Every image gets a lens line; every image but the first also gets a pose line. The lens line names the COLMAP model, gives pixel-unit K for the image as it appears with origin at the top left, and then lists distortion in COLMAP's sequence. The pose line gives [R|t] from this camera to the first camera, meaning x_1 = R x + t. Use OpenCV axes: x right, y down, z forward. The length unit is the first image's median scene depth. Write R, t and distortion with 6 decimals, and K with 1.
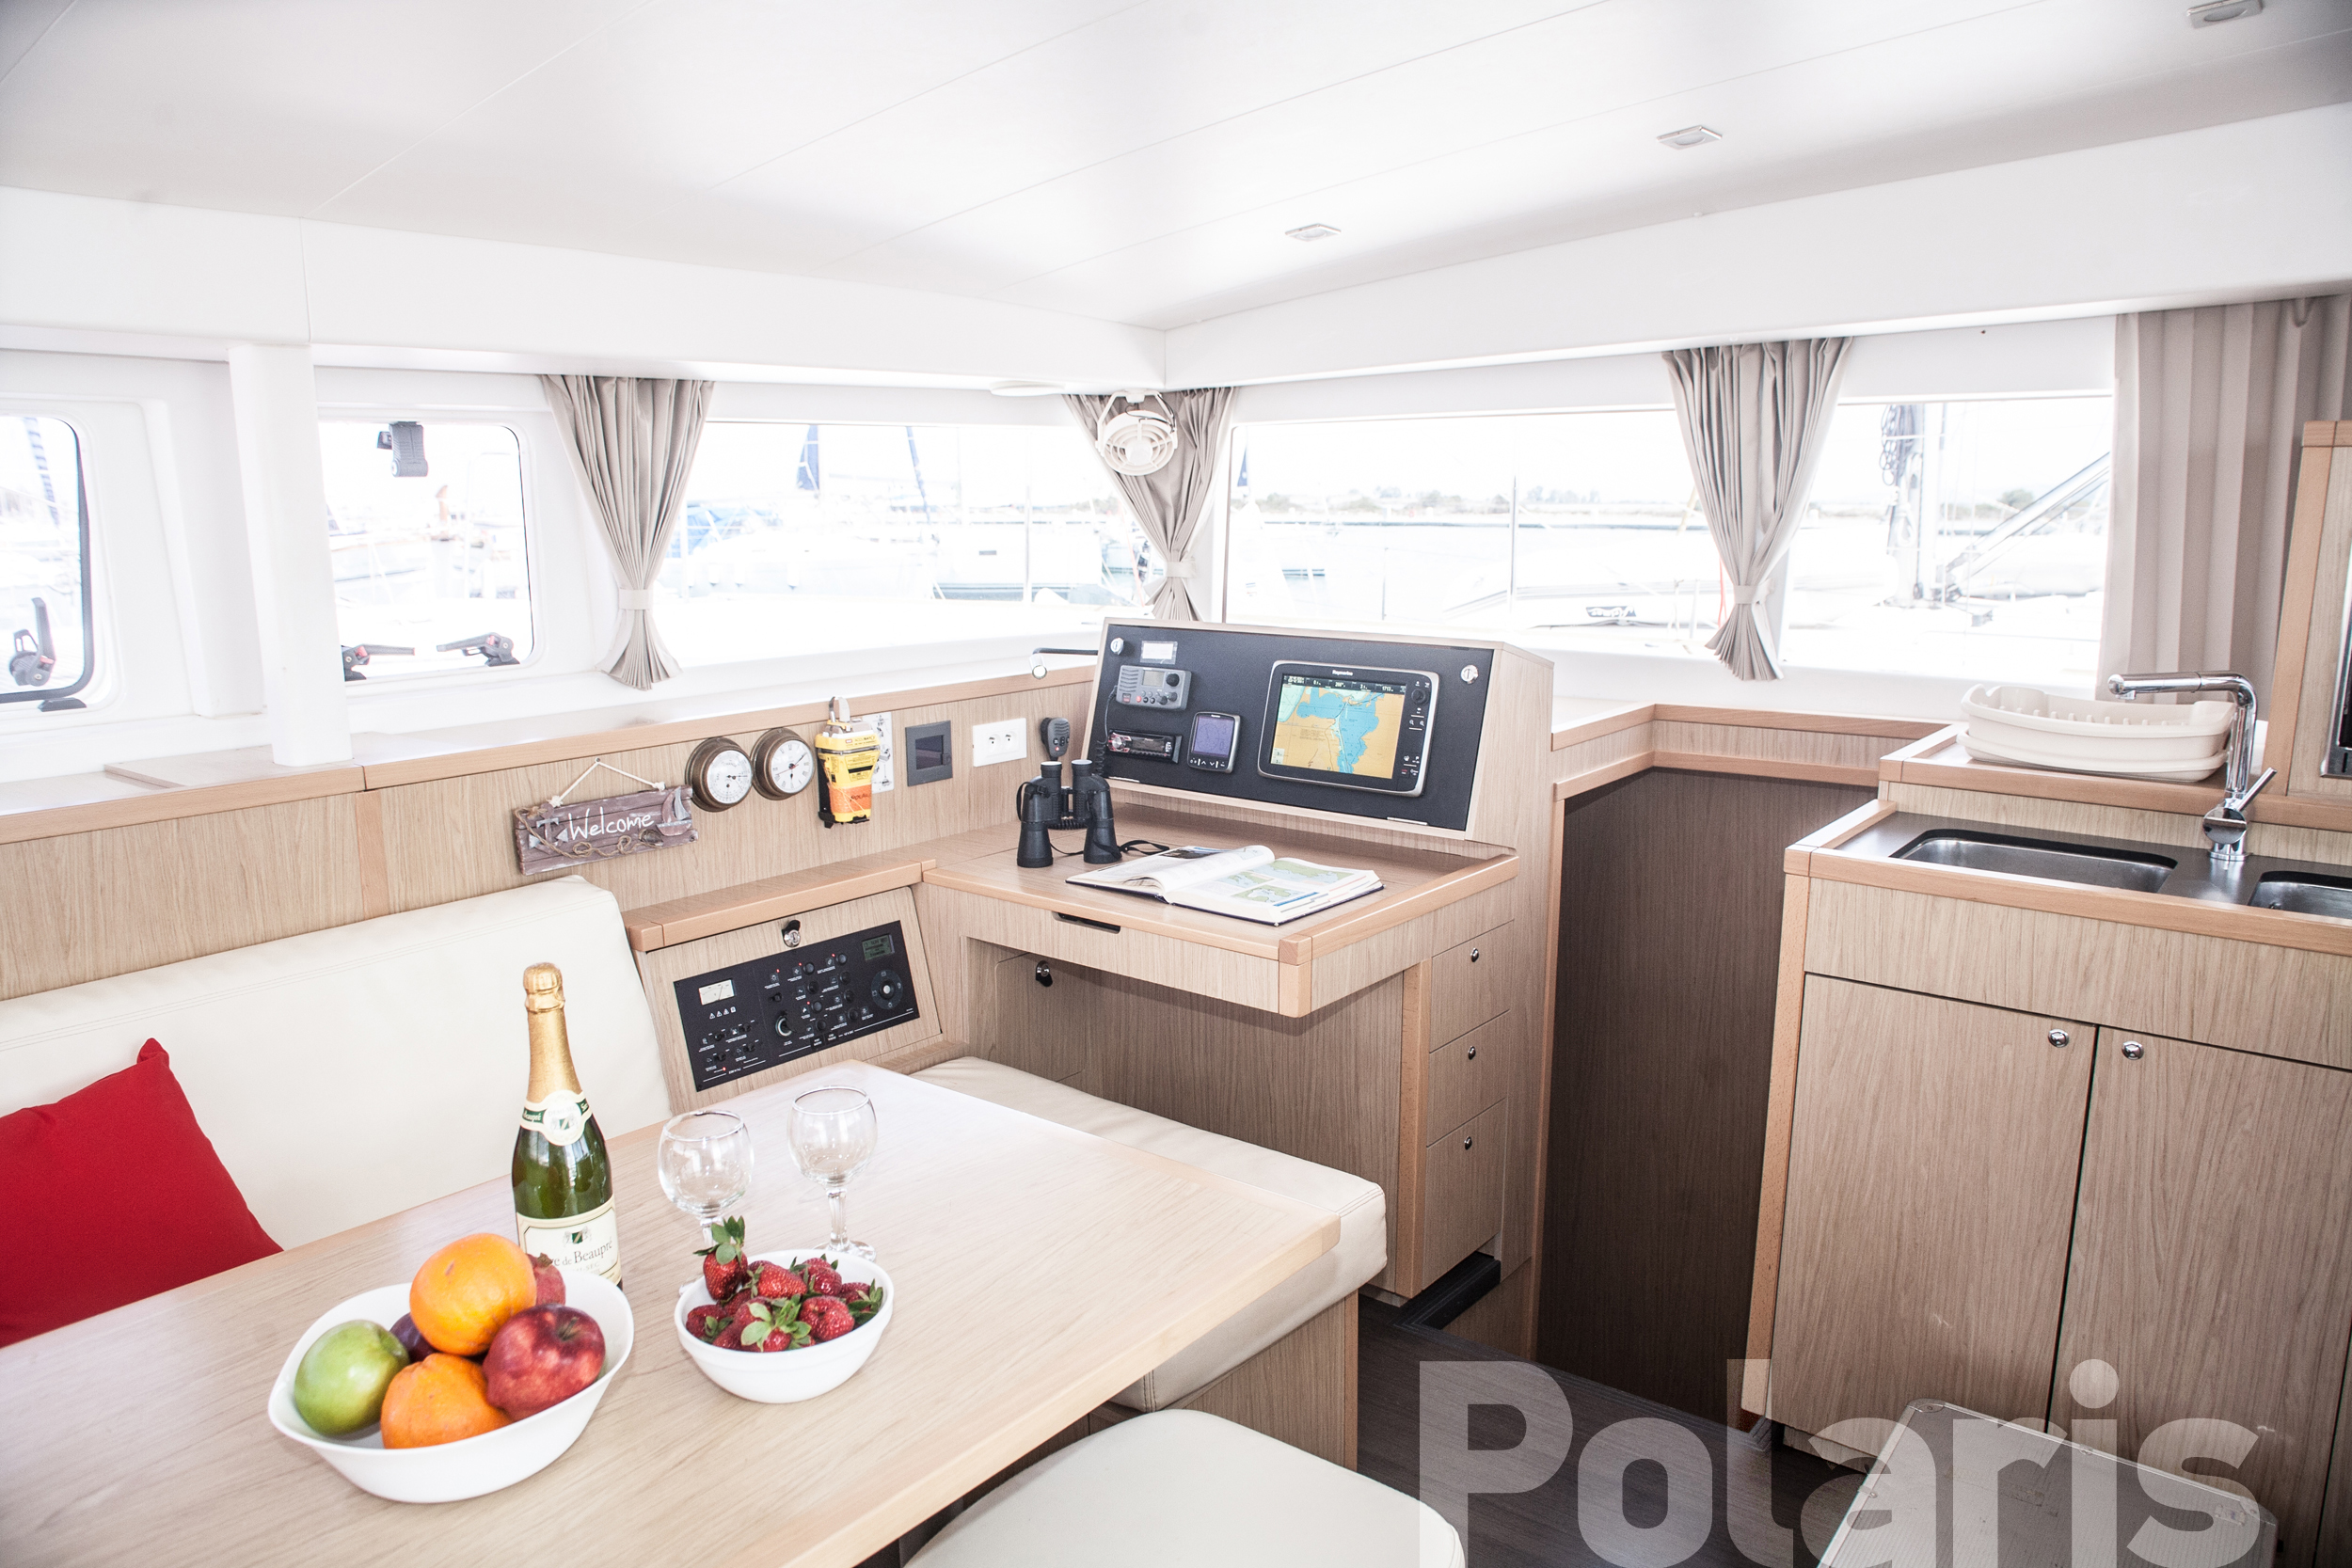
lens RADIAL K [[1611.7, 0, 1175.9], [0, 1611.7, 788.2], [0, 0, 1]] dist [-0.096063, 0.065544]
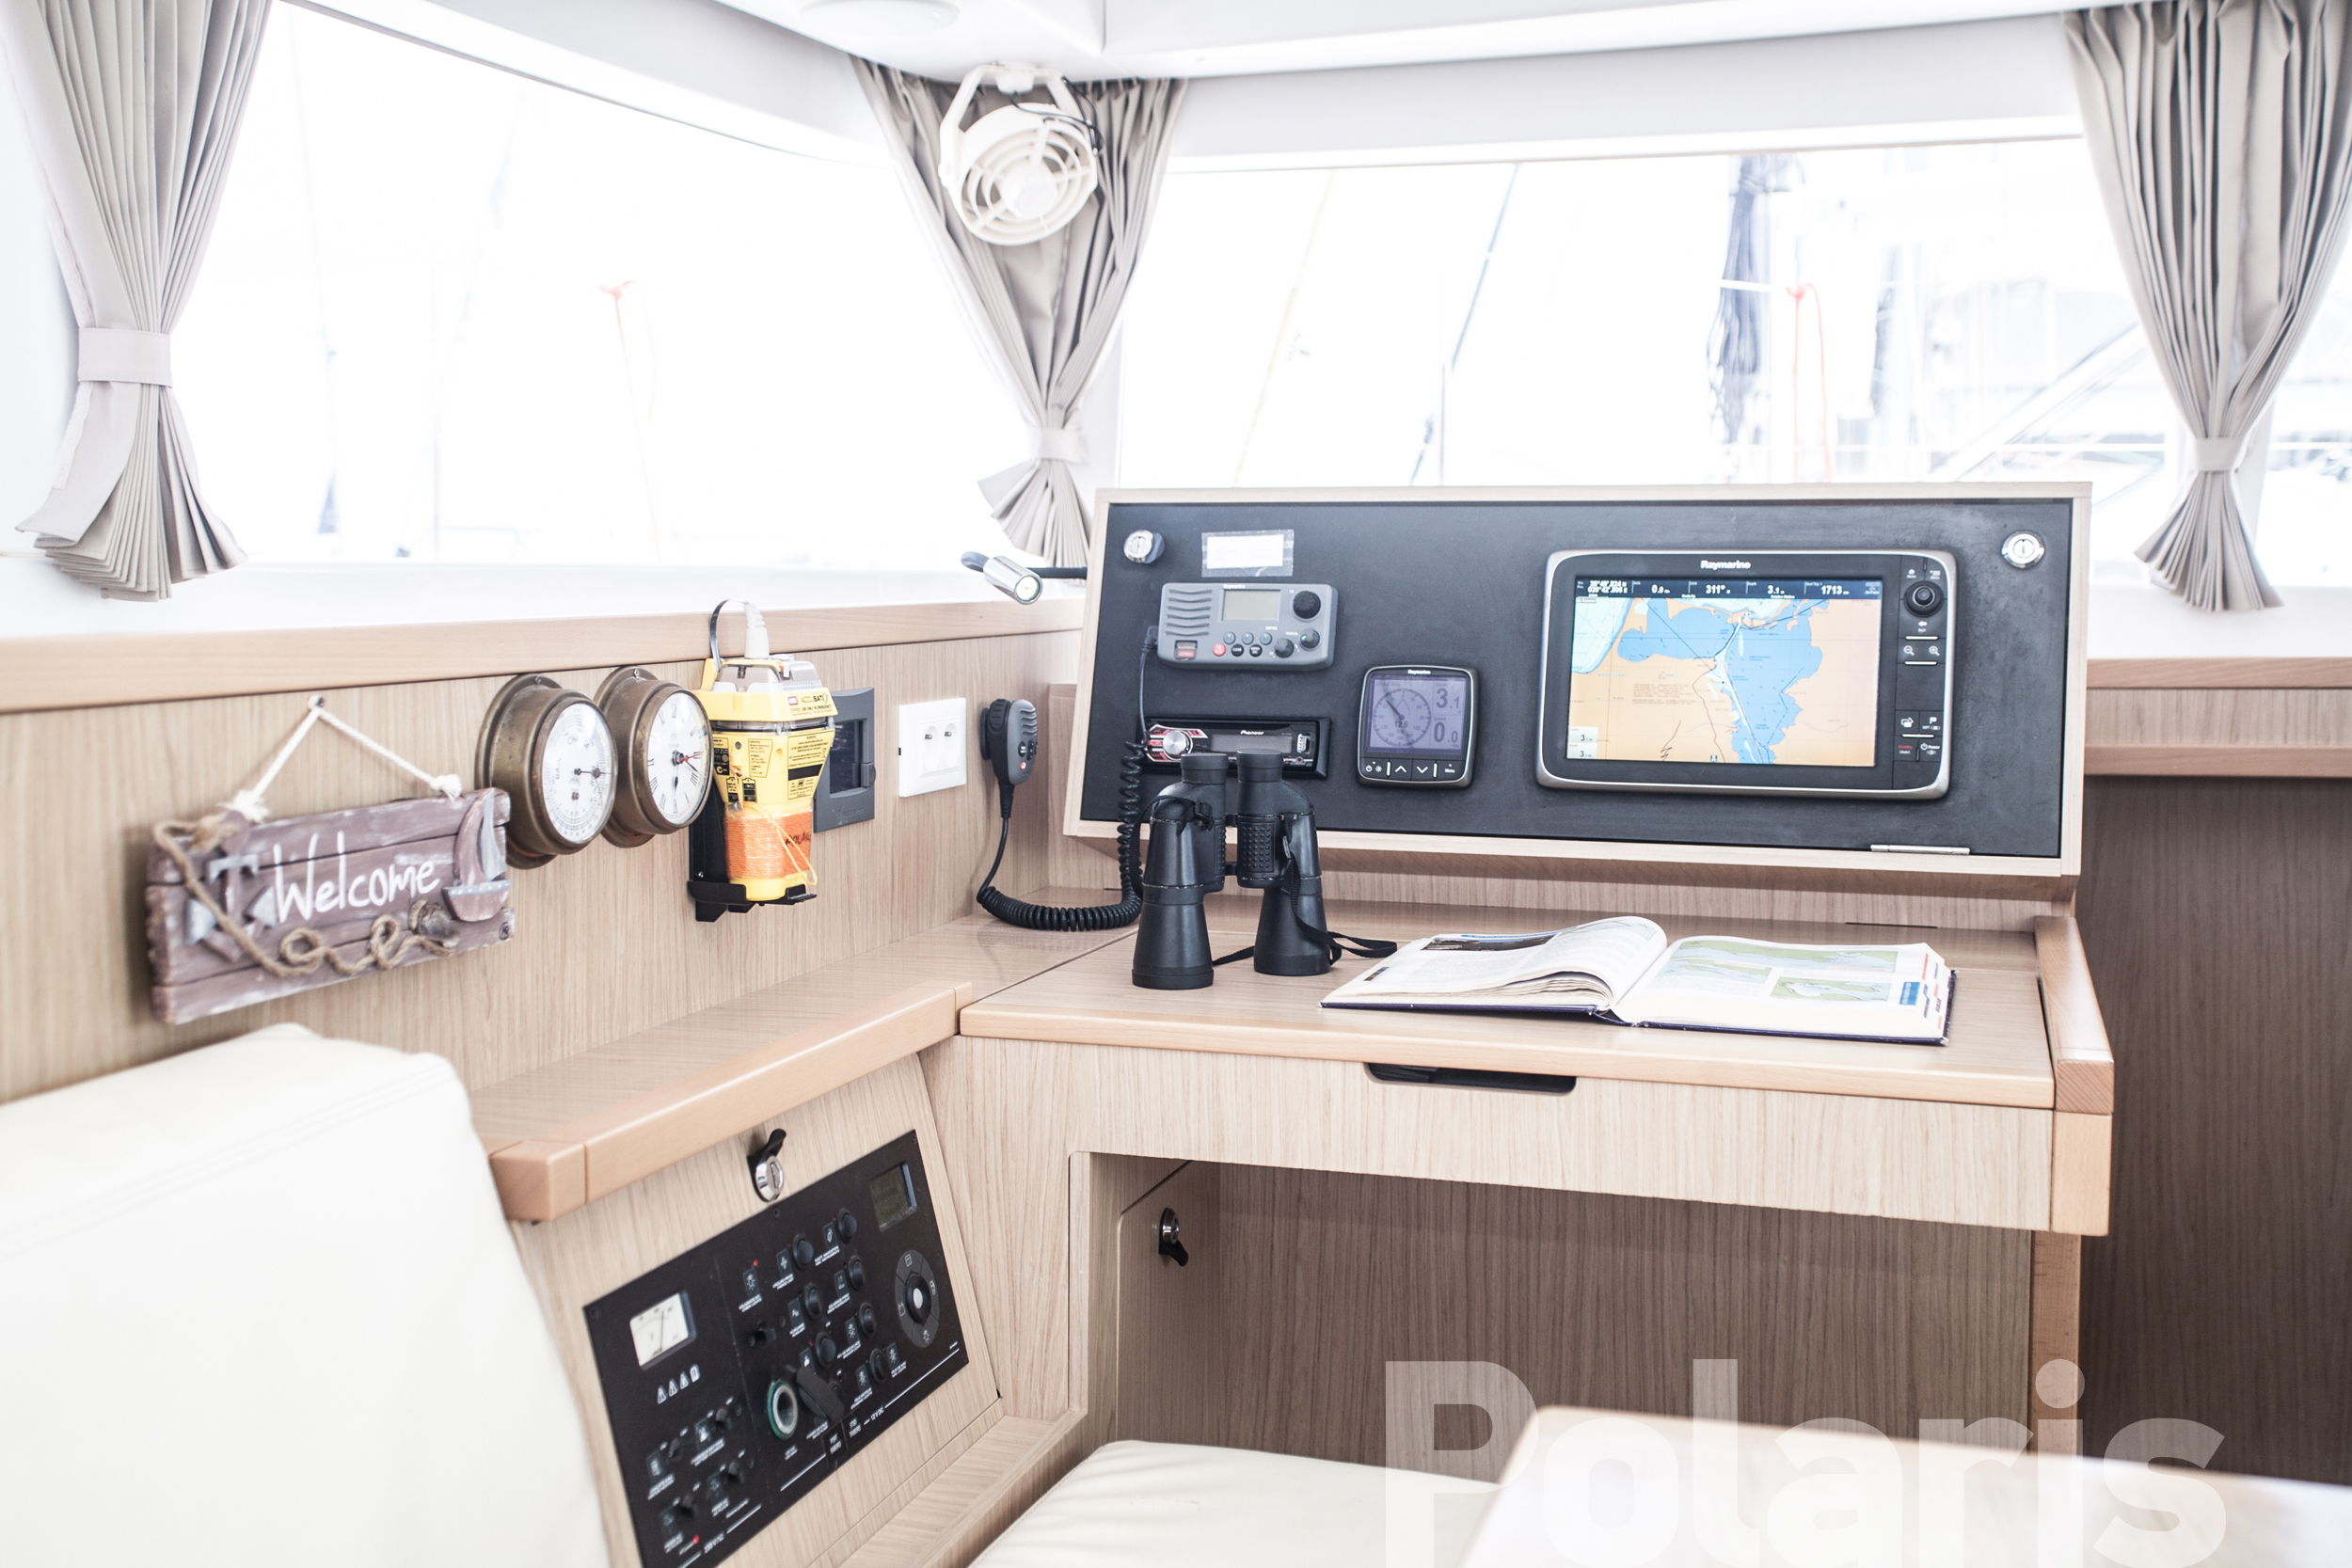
lens RADIAL K [[2527.4, 0, 1173.9], [0, 2527.4, 787.9], [0, 0, 1]] dist [0.093379, 0.000000]
pose [[0.925895, -0.022341, 0.377120, -0.369298], [0.059388, 0.994446, -0.086894, 0.057323], [-0.373084, 0.102852, 0.922079, 0.372292]]
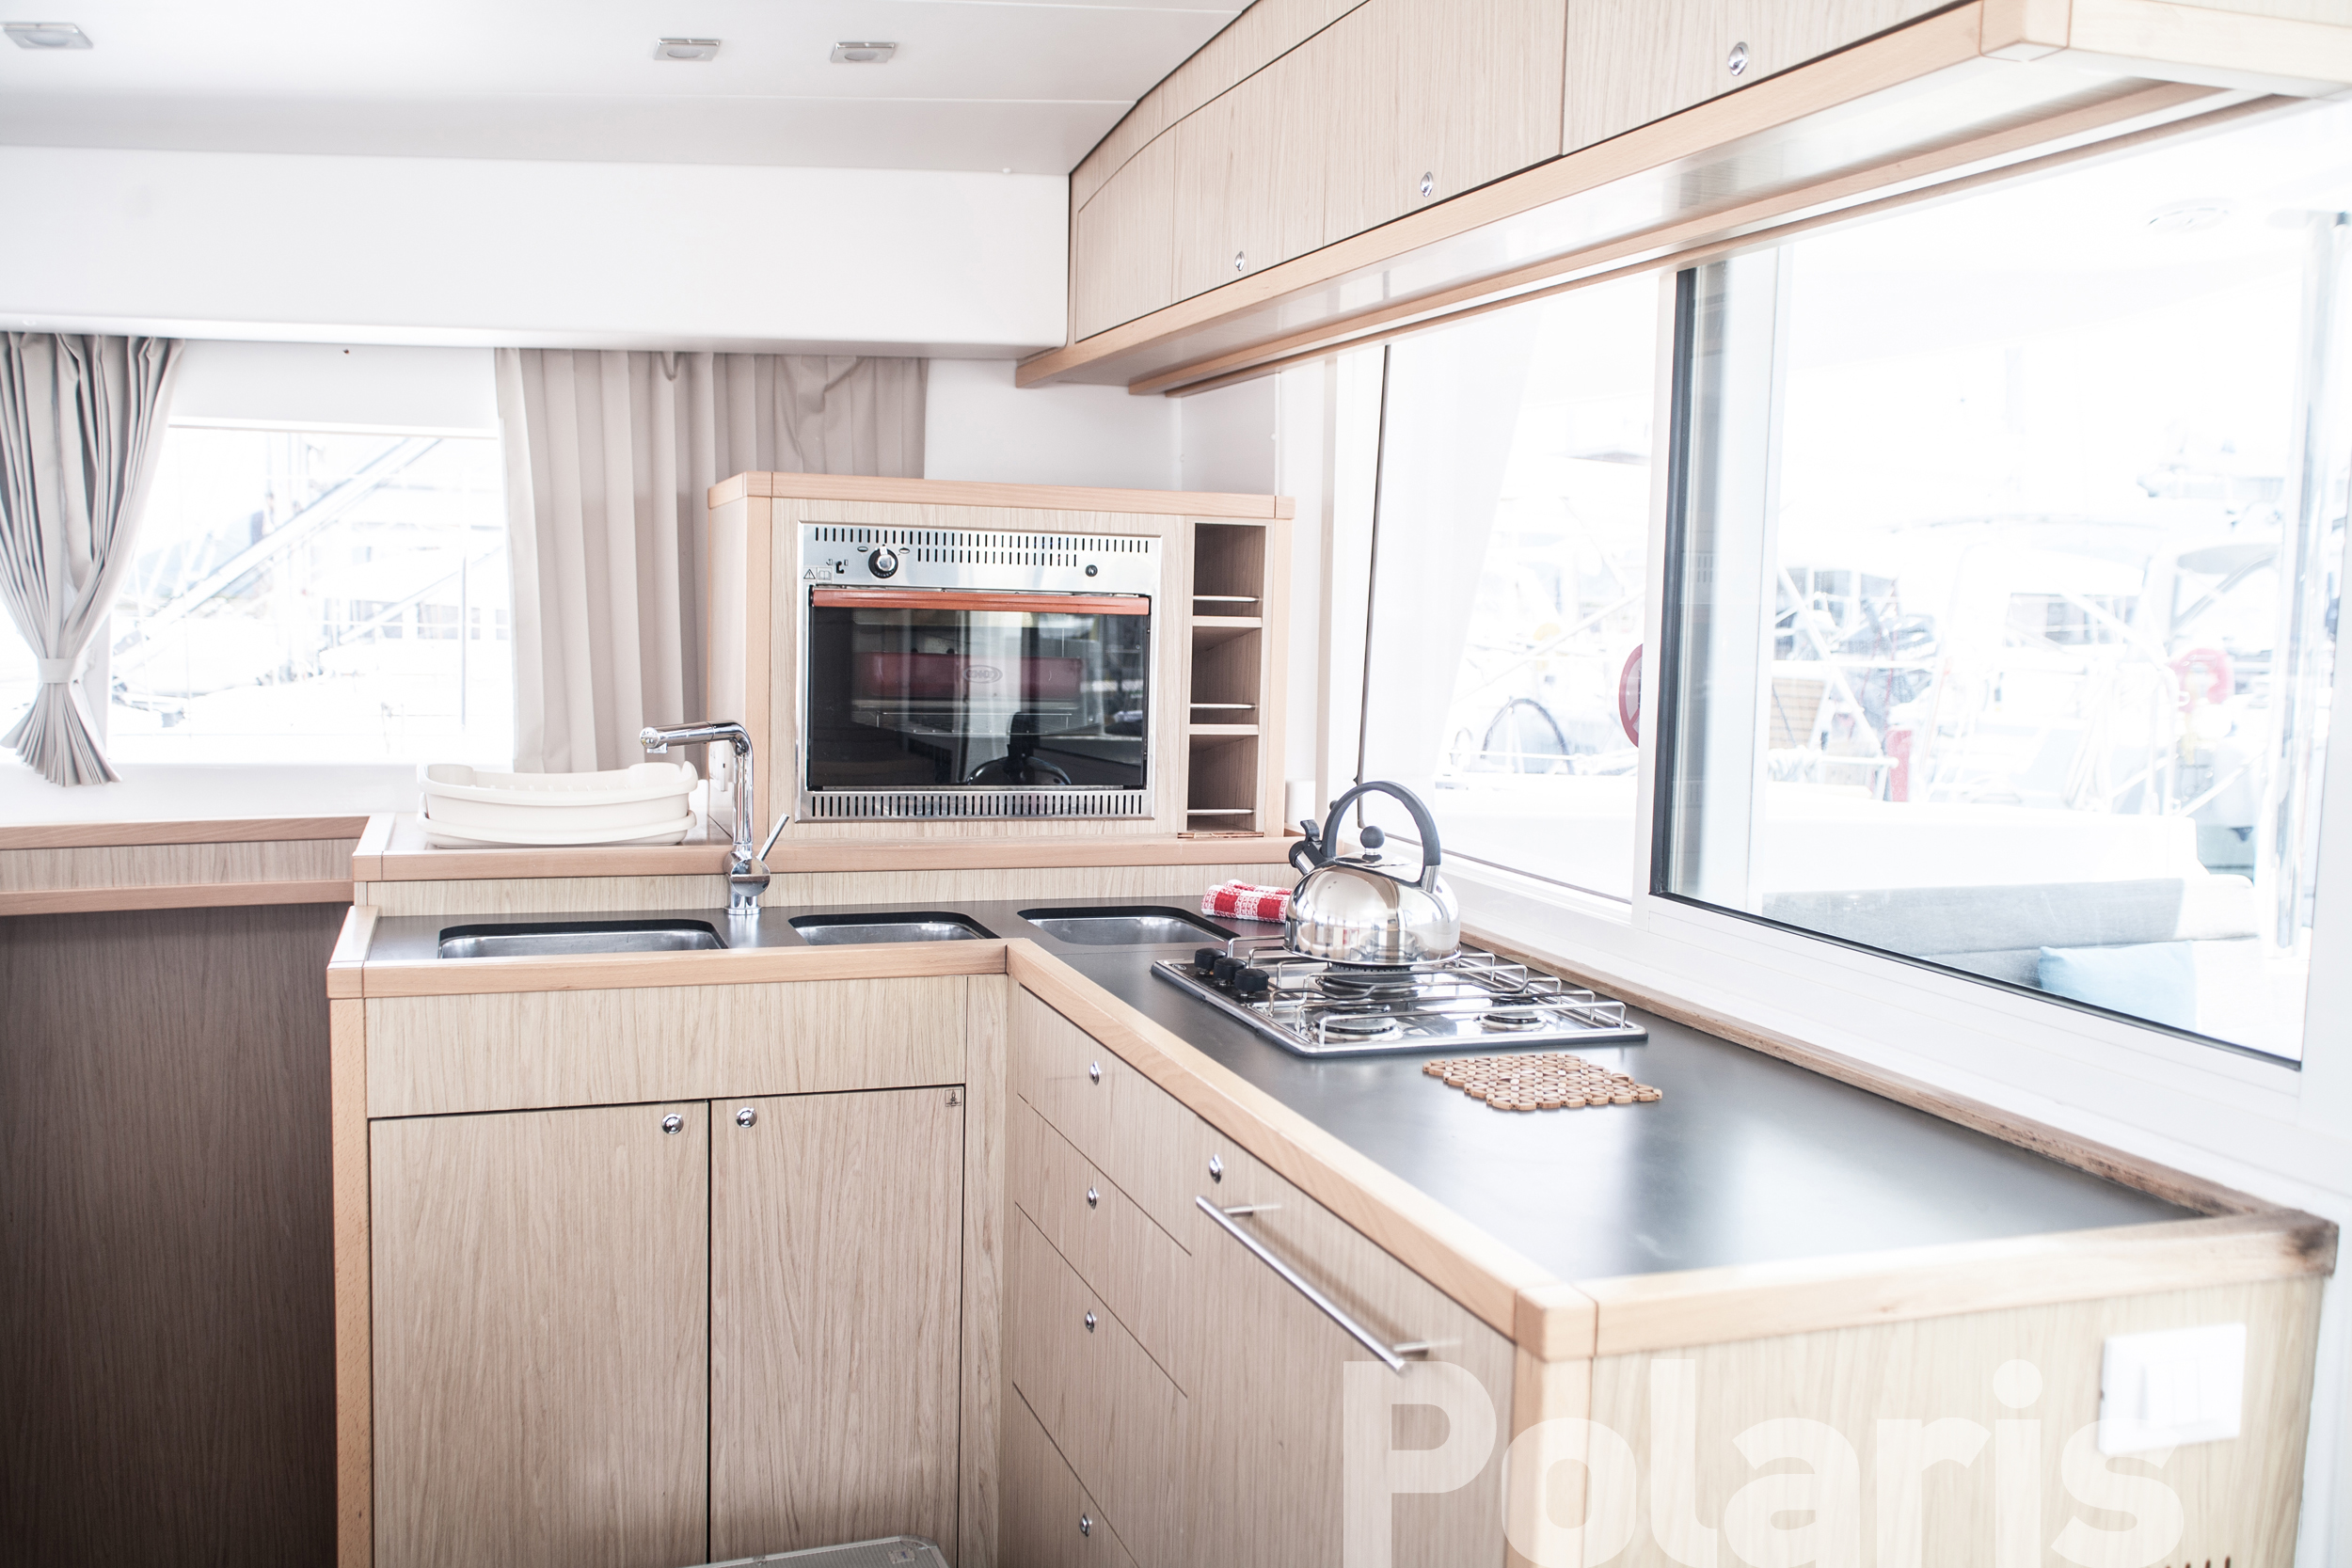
lens RADIAL K [[2008.5, 0, 1180.0], [0, 2008.5, 787.6], [0, 0, 1]] dist [-0.009018, 0.035205]
pose [[0.524242, -0.063273, 0.849216, -0.190625], [0.135141, 0.990780, -0.009605, 0.012915], [-0.840778, 0.119799, 0.527959, 0.087786]]
